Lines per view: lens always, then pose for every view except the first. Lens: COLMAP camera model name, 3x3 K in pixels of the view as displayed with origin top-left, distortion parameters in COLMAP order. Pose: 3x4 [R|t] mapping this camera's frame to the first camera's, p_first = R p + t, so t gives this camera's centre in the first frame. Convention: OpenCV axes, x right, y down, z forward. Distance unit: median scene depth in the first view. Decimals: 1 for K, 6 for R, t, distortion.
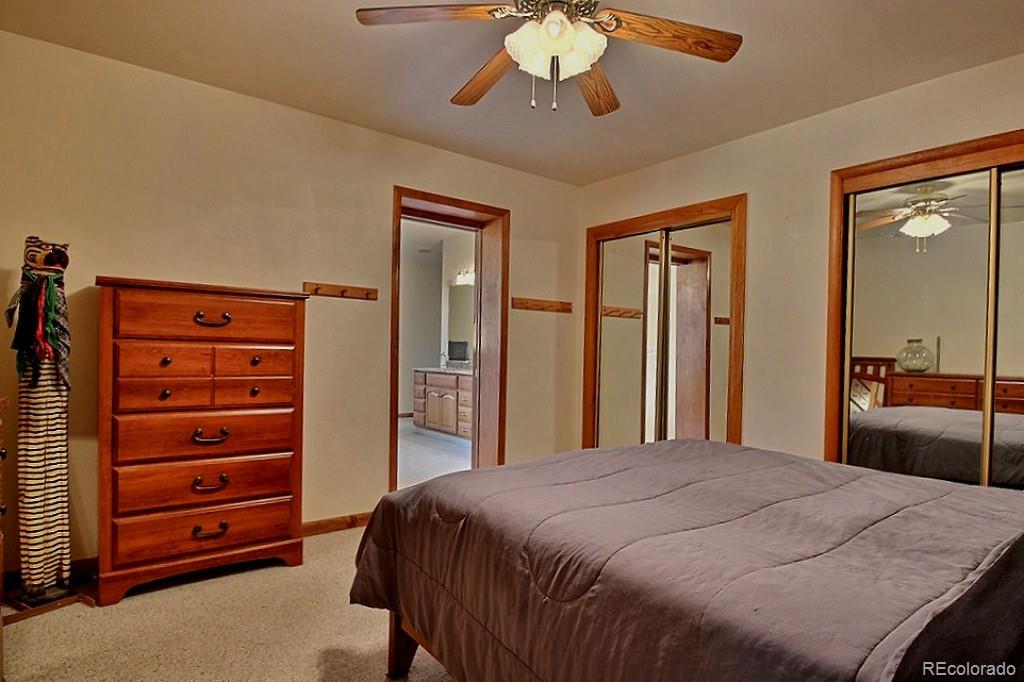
lens RADIAL K [[544.1, 0, 512.0], [0, 544.1, 341.0], [0, 0, 1]] dist [-0.000445, -0.000033]
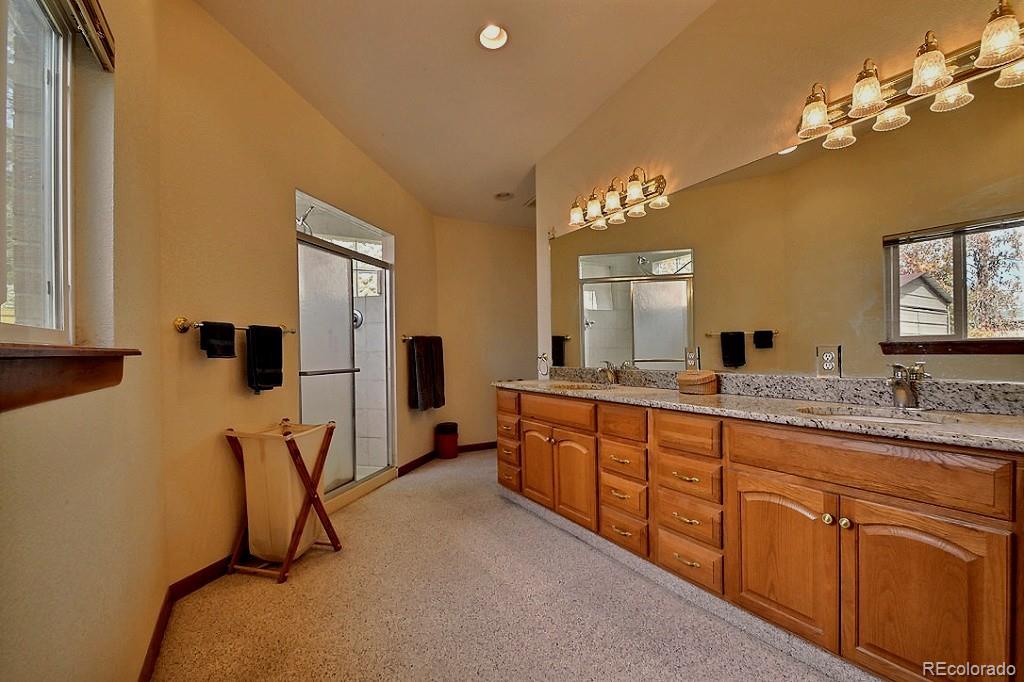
lens RADIAL K [[463.4, 0, 512.0], [0, 463.4, 341.0], [0, 0, 1]] dist [0.000184, 0.000004]
pose [[0.990689, -0.046150, -0.128087, -0.107174], [0.045605, 0.998934, -0.007185, 0.010708], [0.128282, 0.001276, 0.991737, 0.560680]]
